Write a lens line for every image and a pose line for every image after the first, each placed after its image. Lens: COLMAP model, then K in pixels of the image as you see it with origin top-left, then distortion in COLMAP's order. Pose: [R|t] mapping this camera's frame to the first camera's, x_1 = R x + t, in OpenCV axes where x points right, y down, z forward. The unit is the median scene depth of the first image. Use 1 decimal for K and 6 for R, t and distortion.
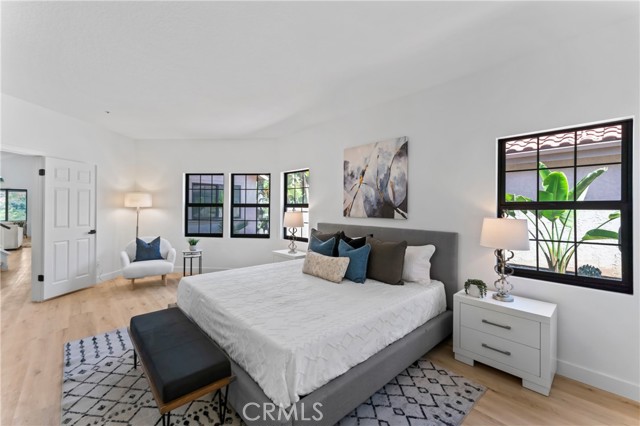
lens RADIAL K [[266.7, 0, 317.3], [0, 266.7, 209.2], [0, 0, 1]] dist [-0.003921, -0.000727]
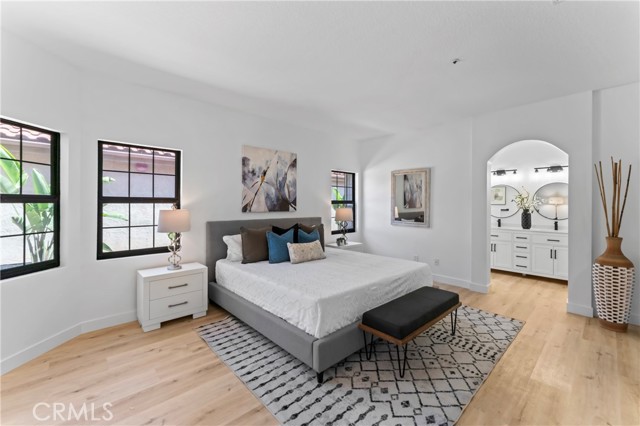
lens RADIAL K [[266.7, 0, 316.4], [0, 266.7, 202.7], [0, 0, 1]] dist [-0.003921, -0.000727]
pose [[-0.007832, -0.003636, 0.999963, -0.964787], [0.001476, 0.999992, 0.003648, -0.012326], [-0.999968, 0.001505, -0.007826, 0.780007]]
